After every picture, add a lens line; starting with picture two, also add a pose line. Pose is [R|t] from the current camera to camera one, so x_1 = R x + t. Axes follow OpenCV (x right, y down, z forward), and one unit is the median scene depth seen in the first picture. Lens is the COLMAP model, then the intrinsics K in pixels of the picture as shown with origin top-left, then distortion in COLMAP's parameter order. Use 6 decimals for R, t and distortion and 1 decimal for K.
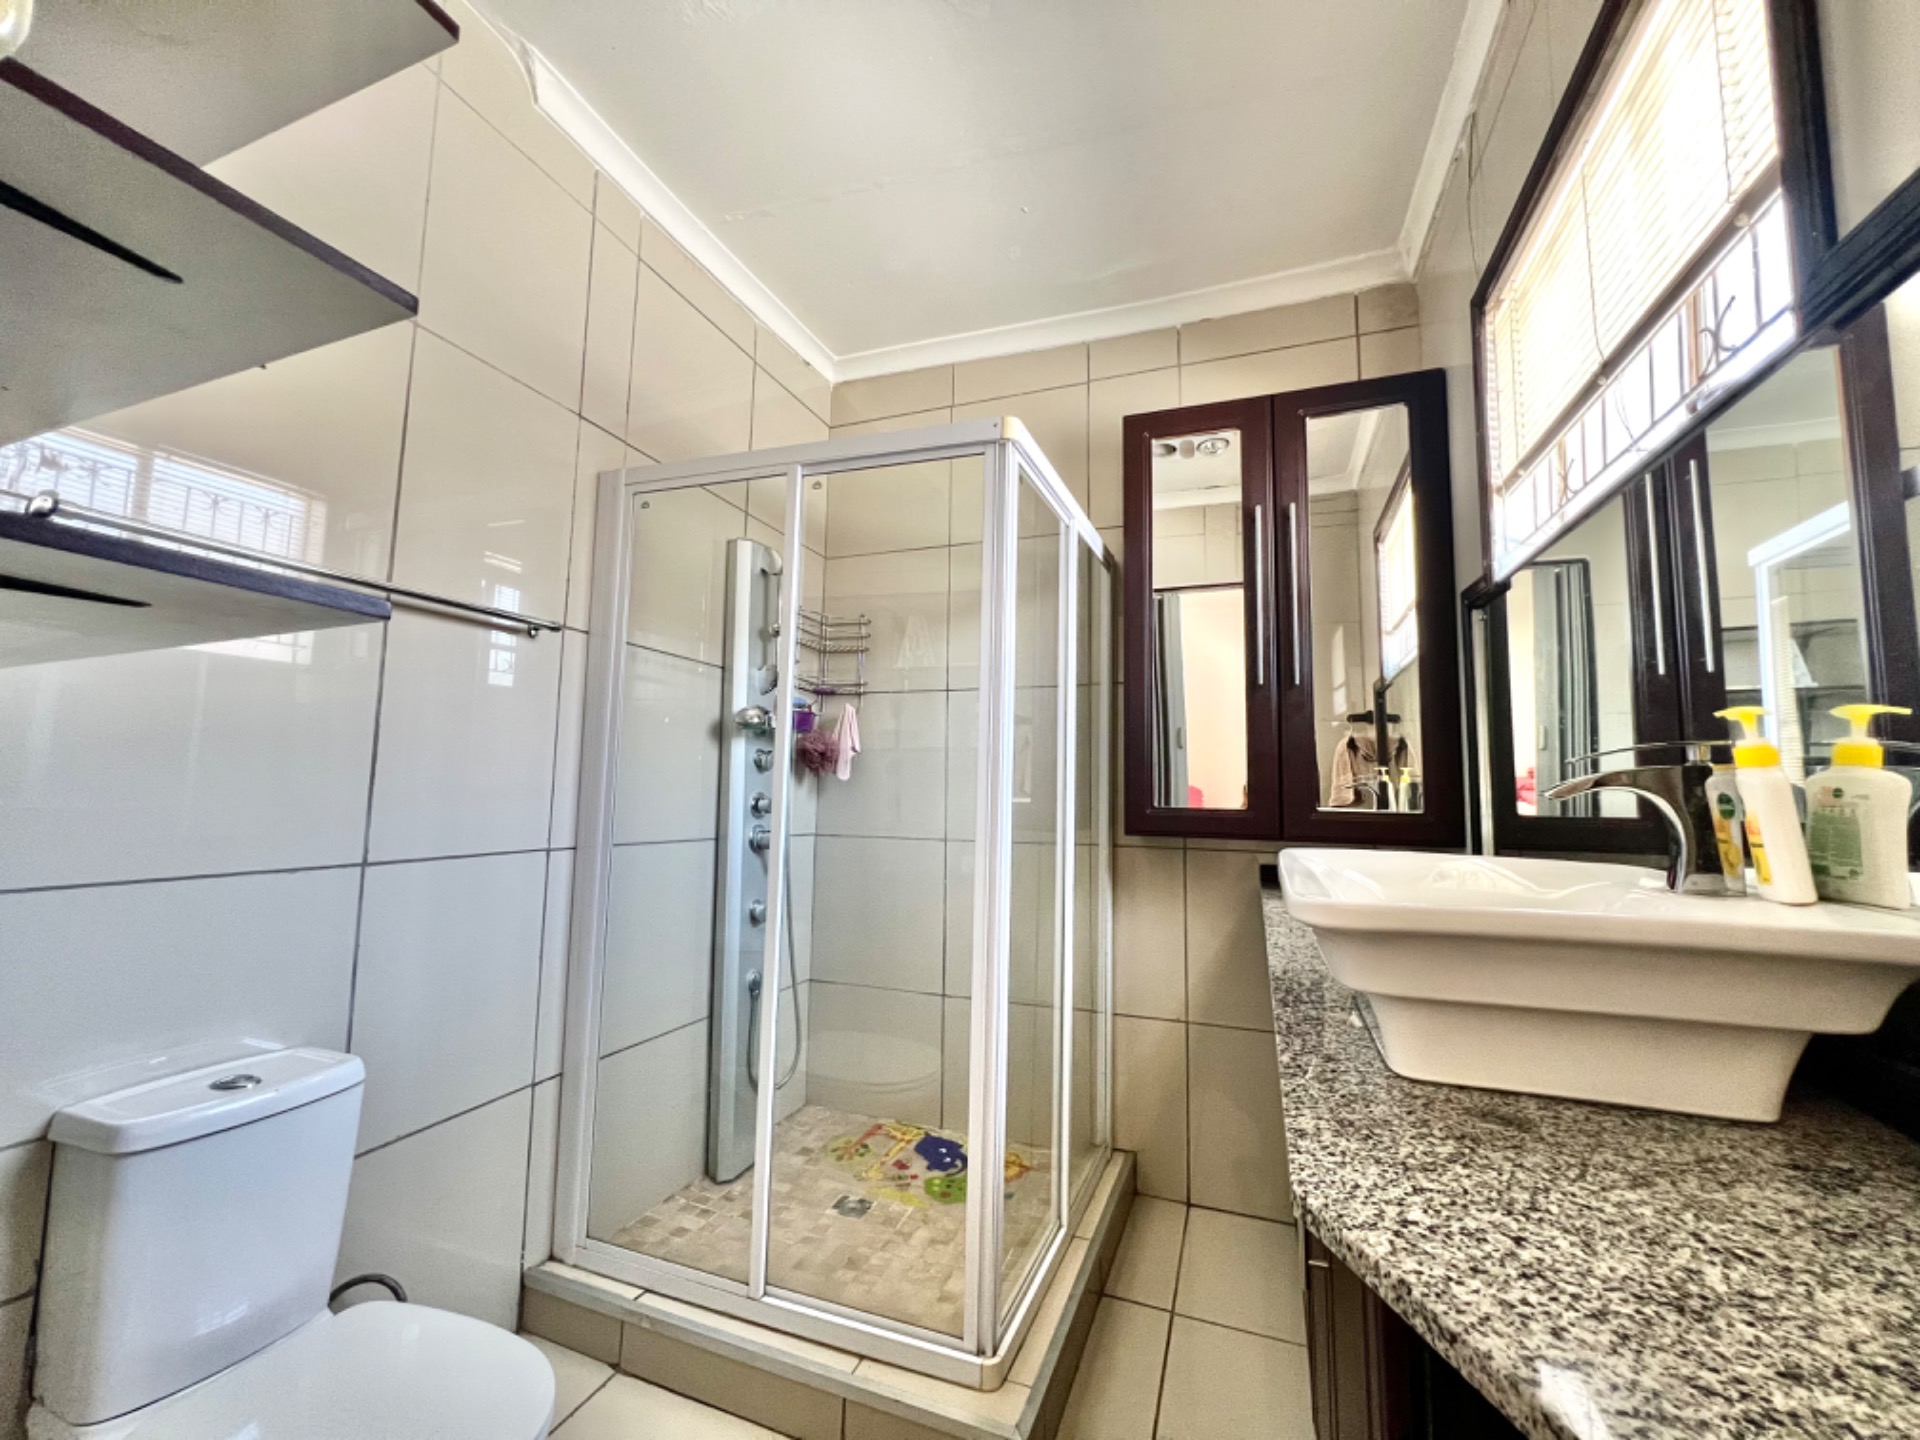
lens RADIAL K [[775.2, 0, 953.1], [0, 775.2, 714.6], [0, 0, 1]] dist [-0.000996, 0.000889]
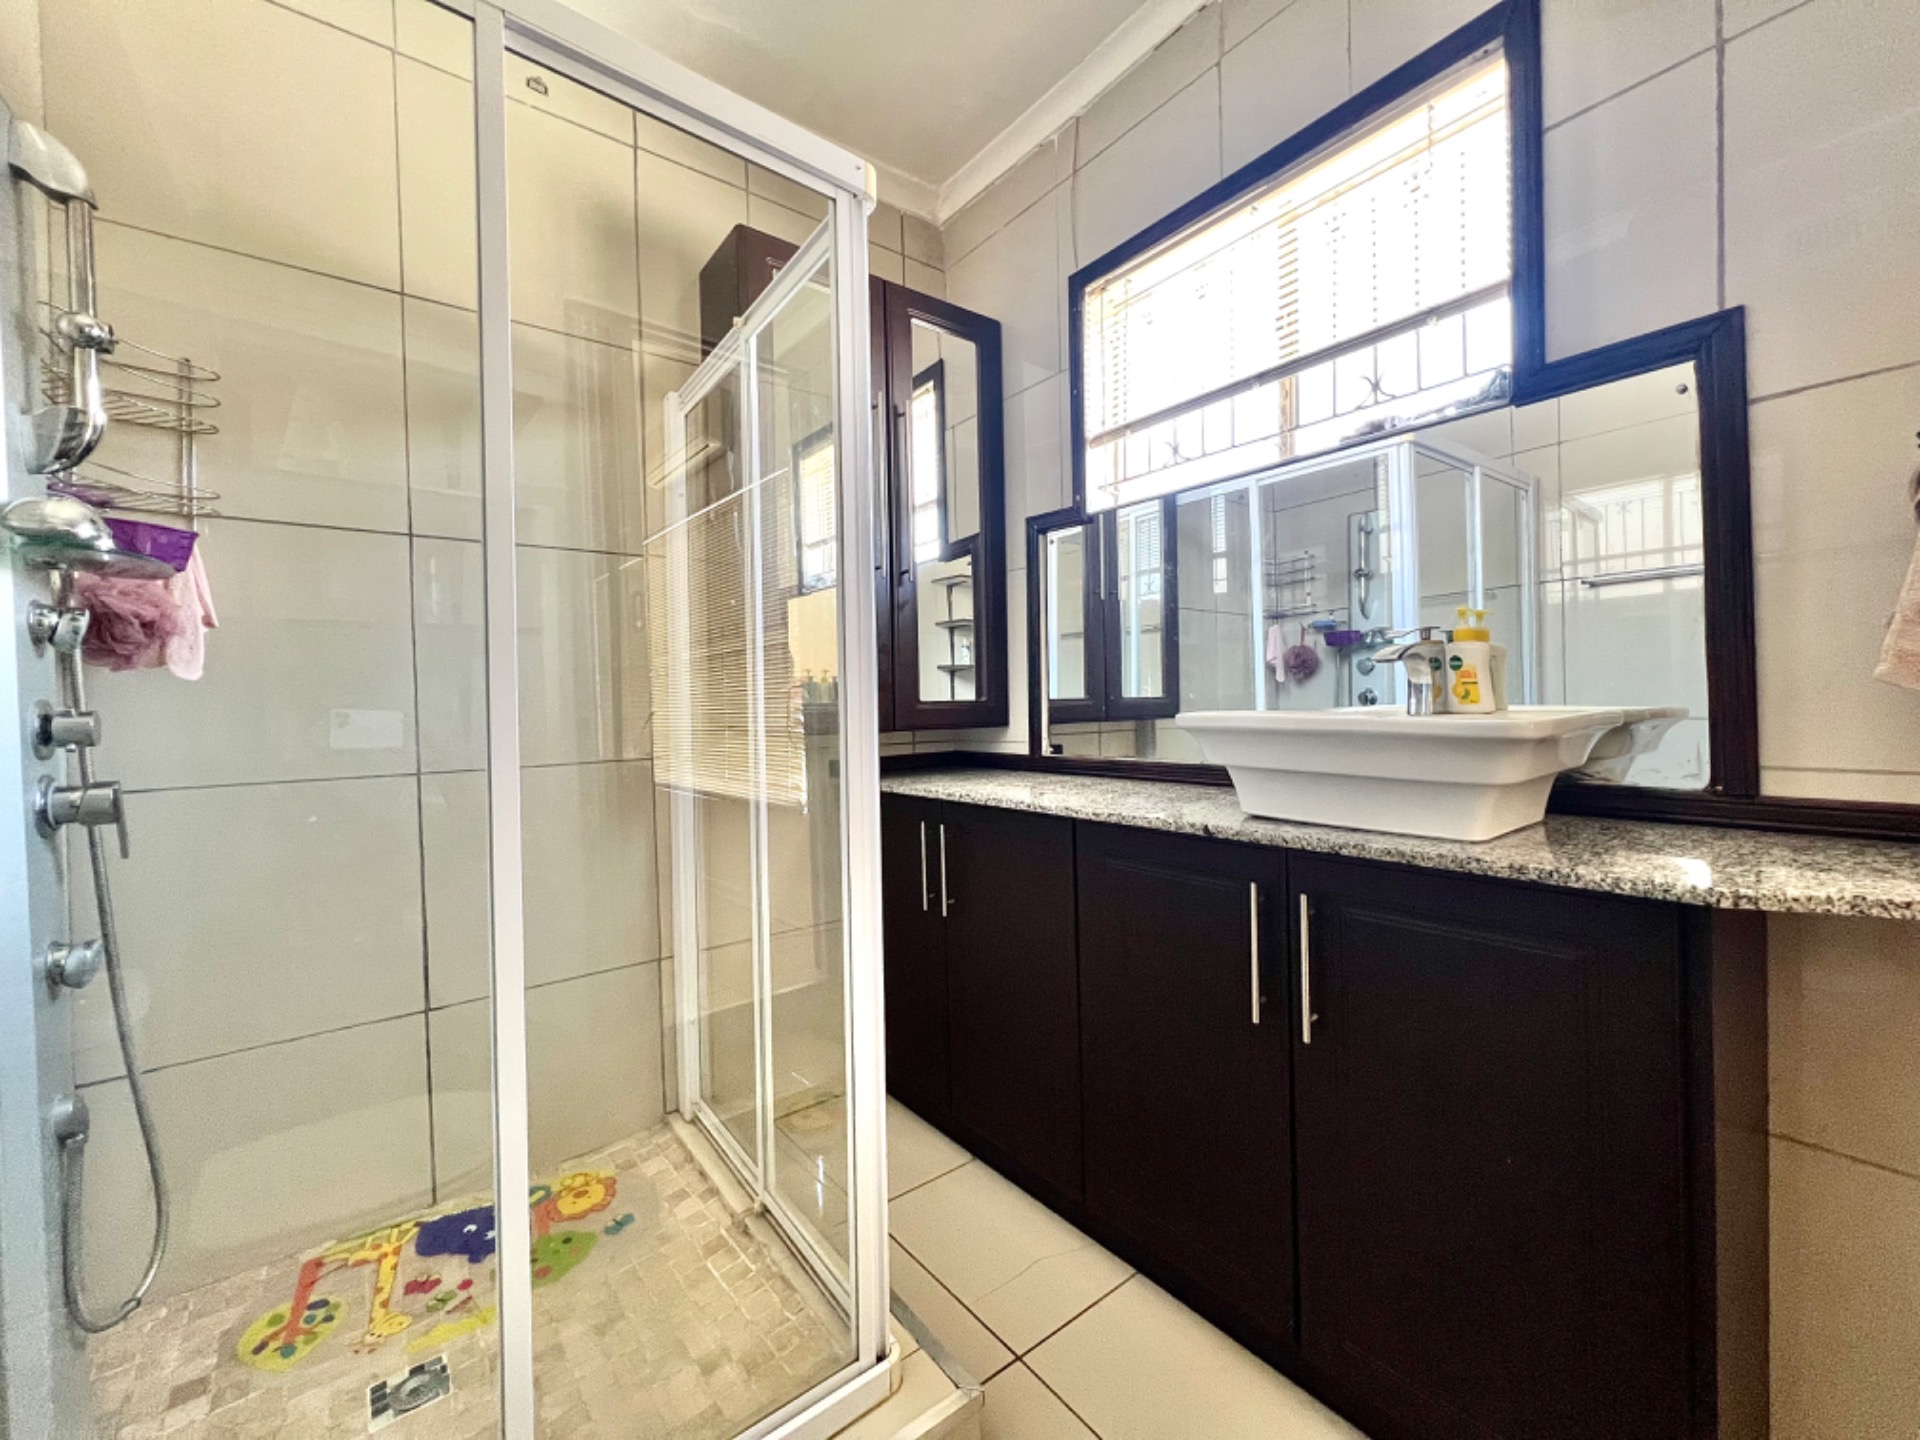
lens RADIAL K [[773.0, 0, 959.8], [0, 773.0, 716.4], [0, 0, 1]] dist [-0.000885, 0.000419]
pose [[0.518122, -0.039003, 0.854417, -0.379369], [-0.049081, 0.995958, 0.075227, 0.055452], [-0.853897, -0.080912, 0.514114, 0.362241]]
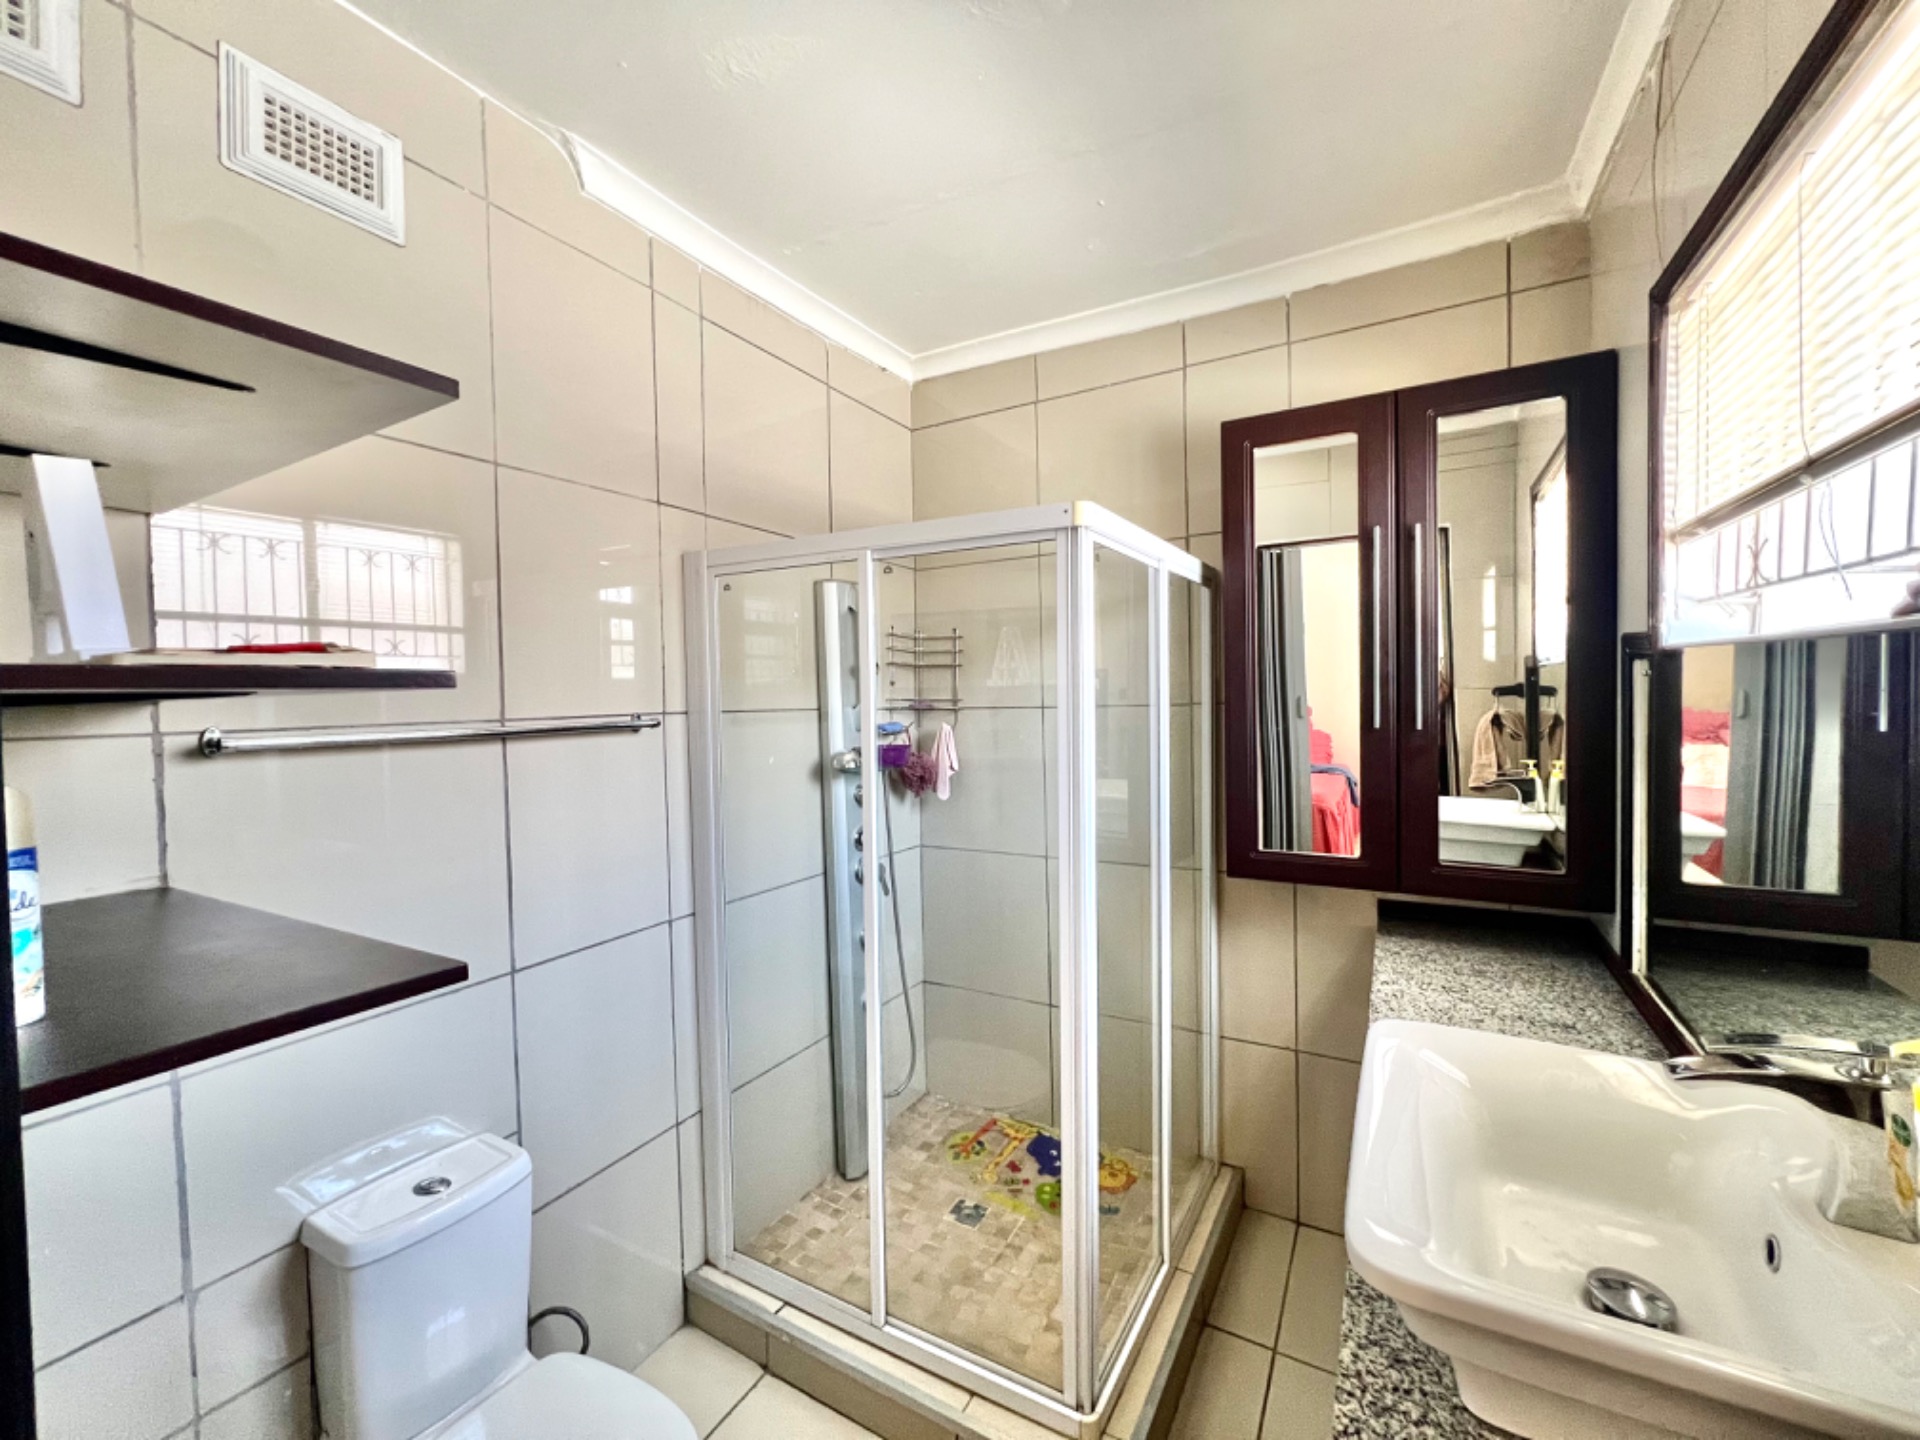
lens RADIAL K [[773.2, 0, 953.3], [0, 773.2, 716.4], [0, 0, 1]] dist [-0.001231, 0.000571]
pose [[0.987171, -0.035242, -0.155727, 0.040441], [0.054318, 0.991288, 0.119992, -0.175735], [0.150142, -0.126911, 0.980485, 0.023981]]
